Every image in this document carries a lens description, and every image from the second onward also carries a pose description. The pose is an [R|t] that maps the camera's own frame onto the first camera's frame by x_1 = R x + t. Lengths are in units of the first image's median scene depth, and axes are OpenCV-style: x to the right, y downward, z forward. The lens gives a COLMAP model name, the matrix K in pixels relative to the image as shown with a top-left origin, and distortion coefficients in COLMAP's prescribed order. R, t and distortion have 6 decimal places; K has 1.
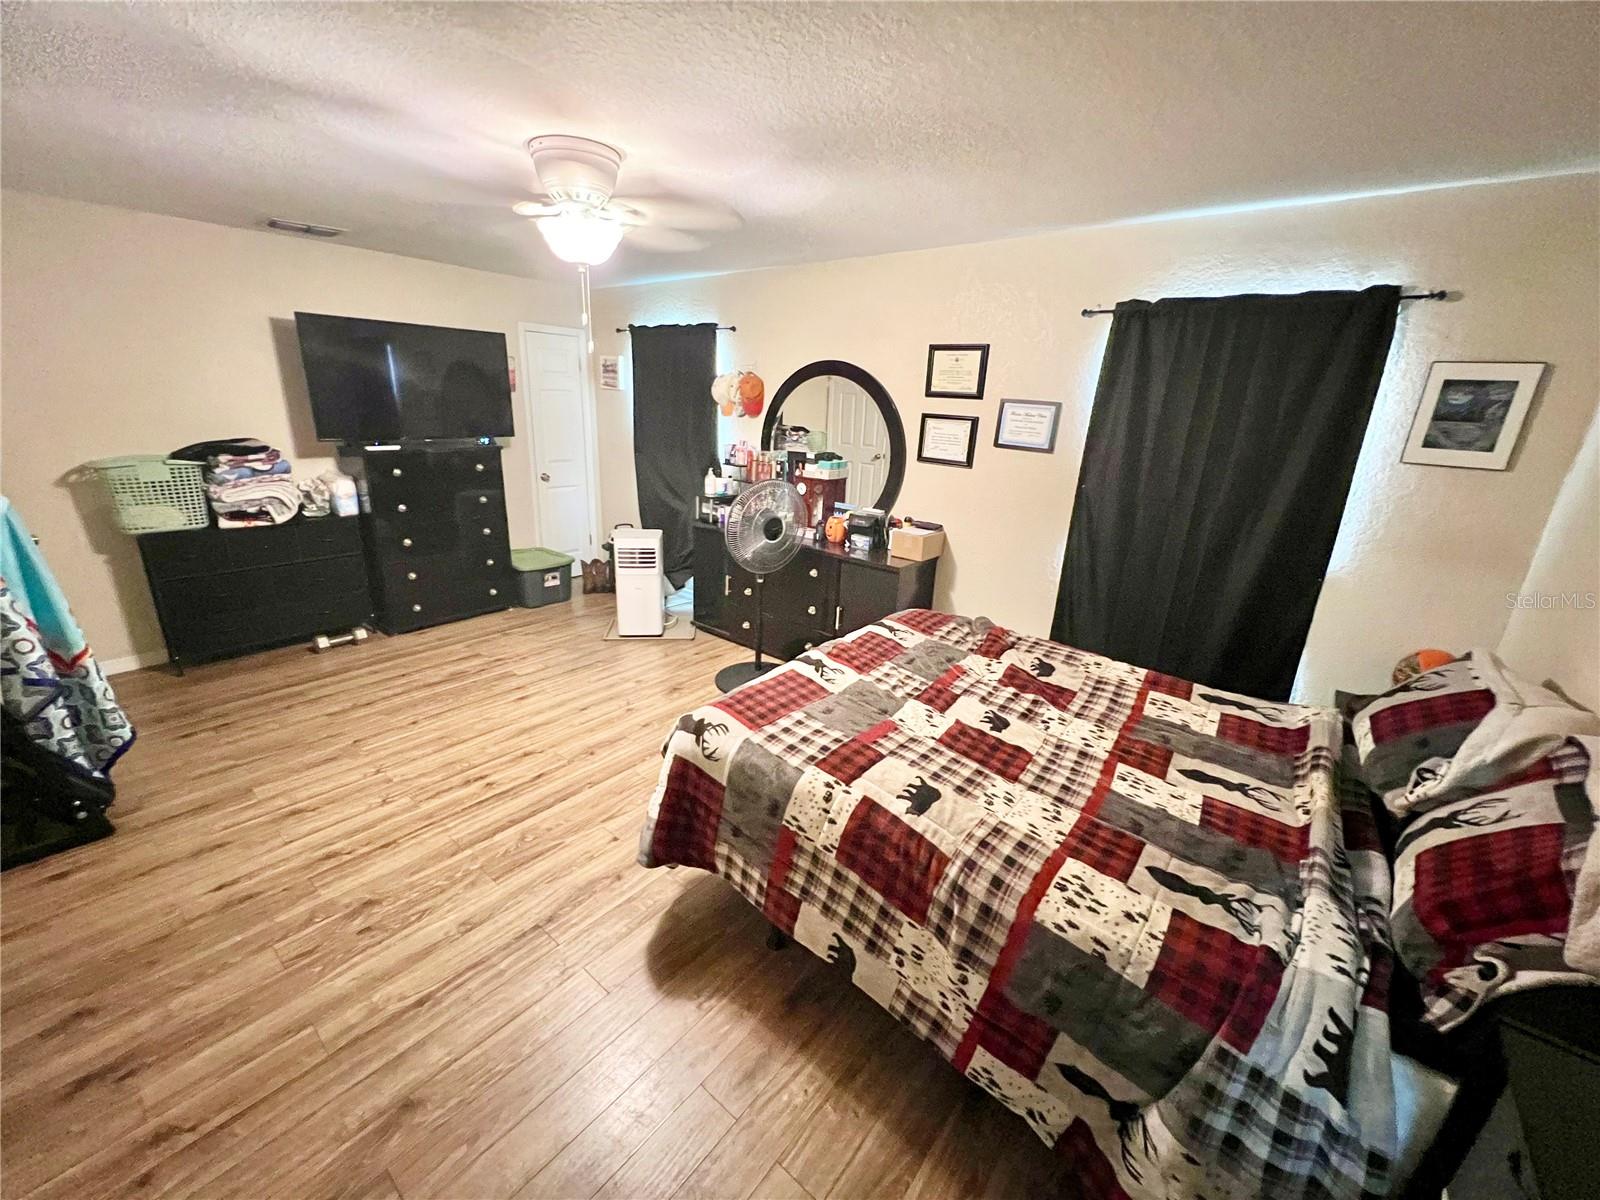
lens RADIAL K [[638.2, 0, 800.3], [0, 638.2, 595.2], [0, 0, 1]] dist [0.000051, 0.000411]
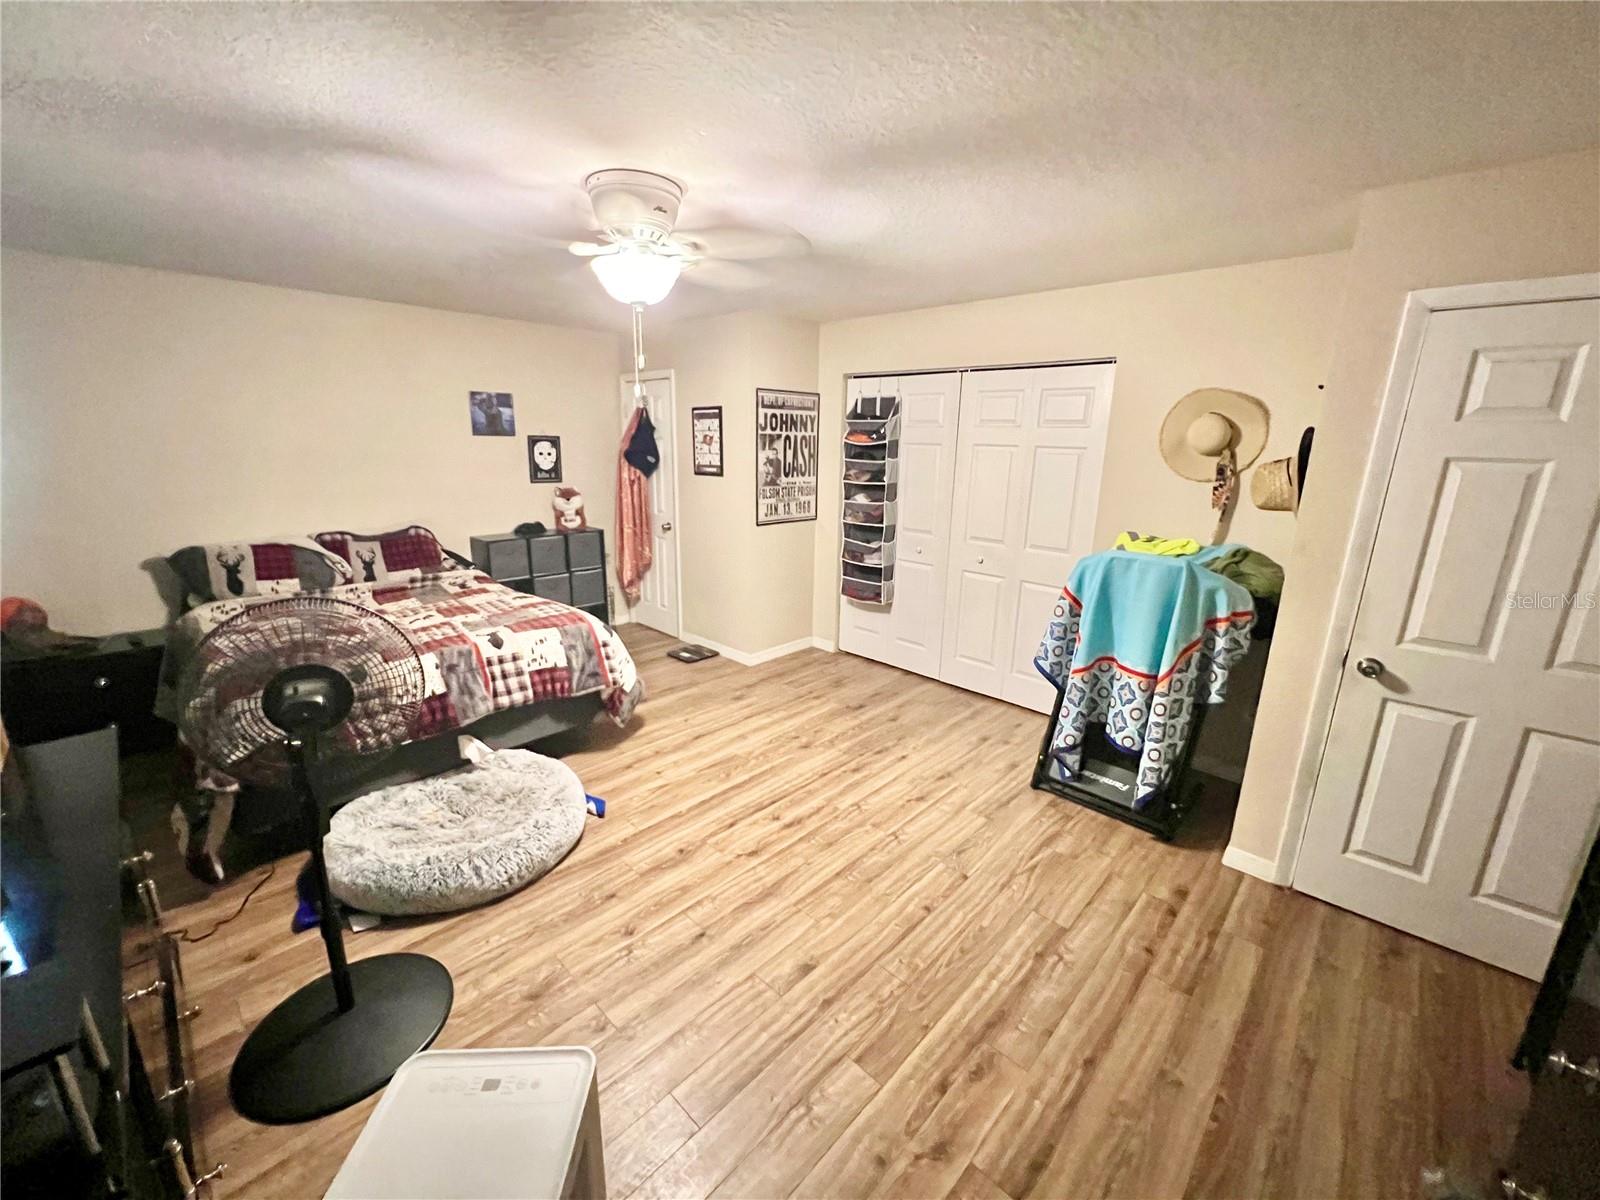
lens RADIAL K [[638.2, 0, 800.3], [0, 638.2, 595.2], [0, 0, 1]] dist [0.000051, 0.000411]
pose [[-0.995337, -0.073178, 0.062846, -0.474081], [-0.029361, 0.850447, 0.525240, -0.462053], [-0.091883, 0.520946, -0.848630, 1.412735]]
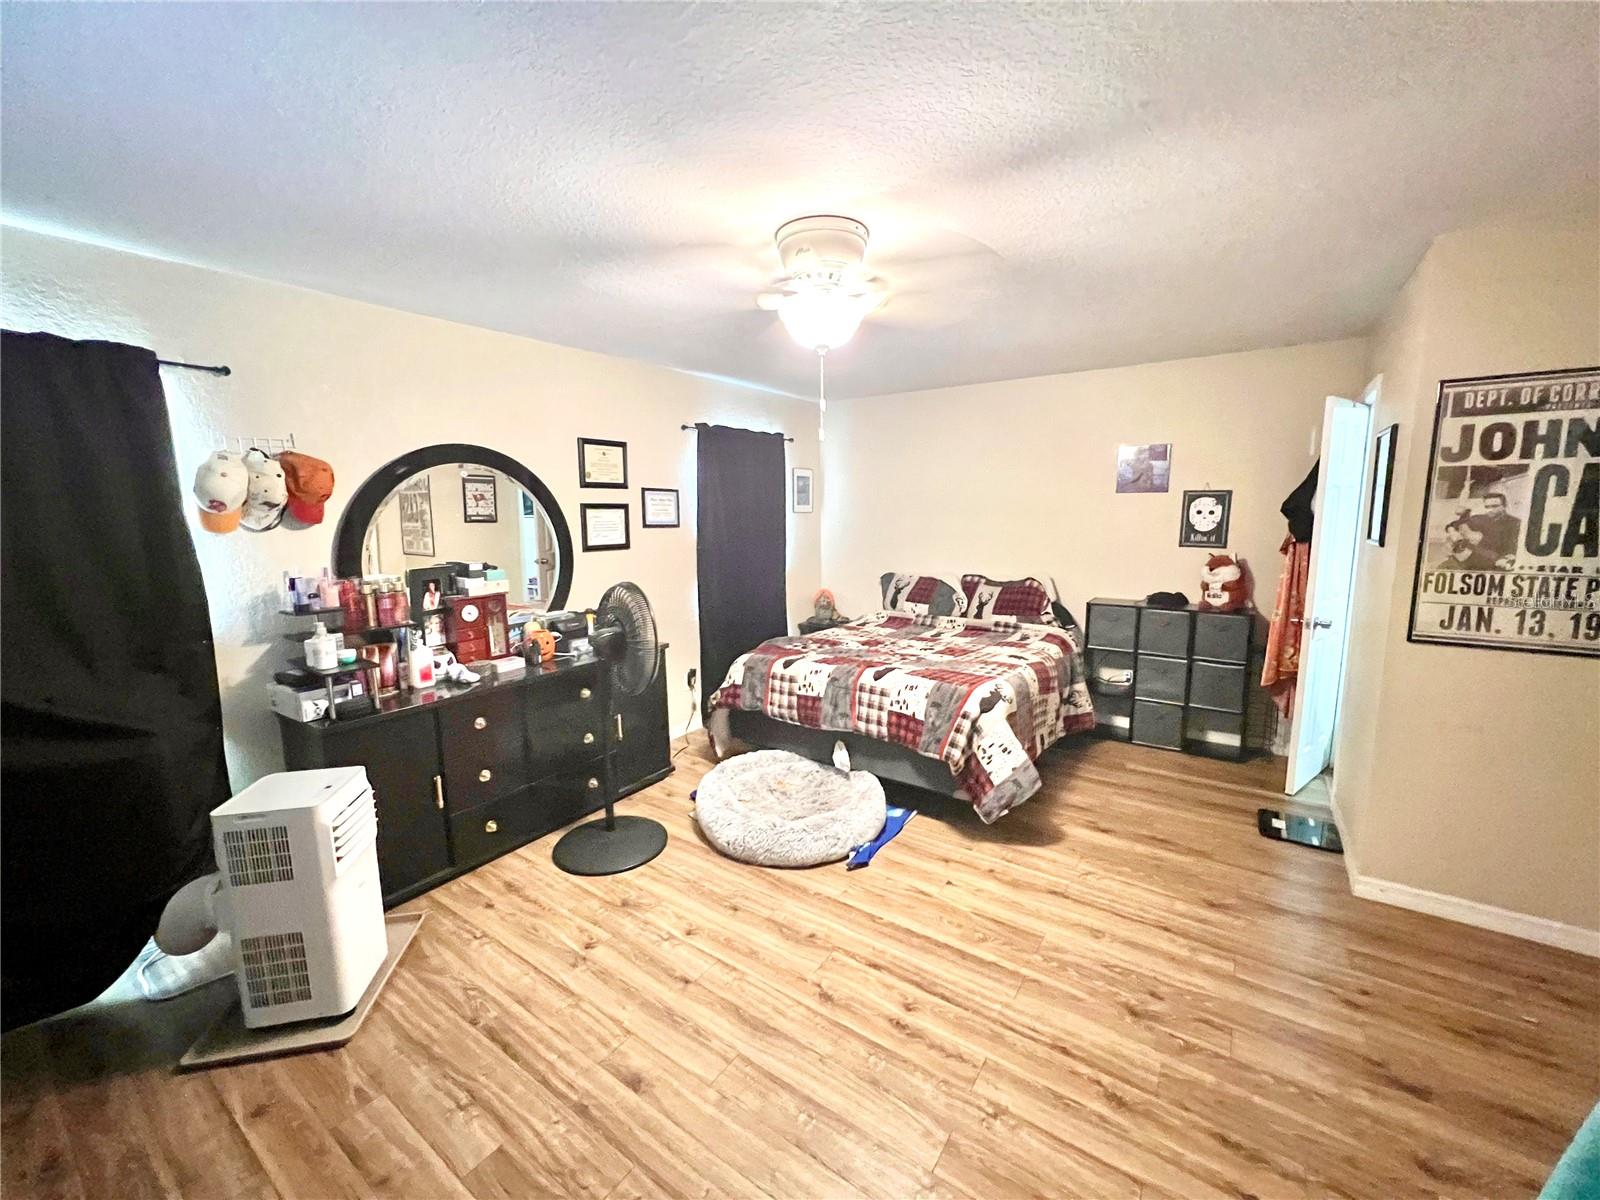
lens RADIAL K [[638.2, 0, 800.3], [0, 638.2, 595.2], [0, 0, 1]] dist [0.000051, 0.000411]
pose [[-0.073323, -0.175670, 0.981715, -0.928145], [0.310320, 0.931480, 0.189859, -0.262768], [-0.947800, 0.318567, -0.013785, 0.821795]]
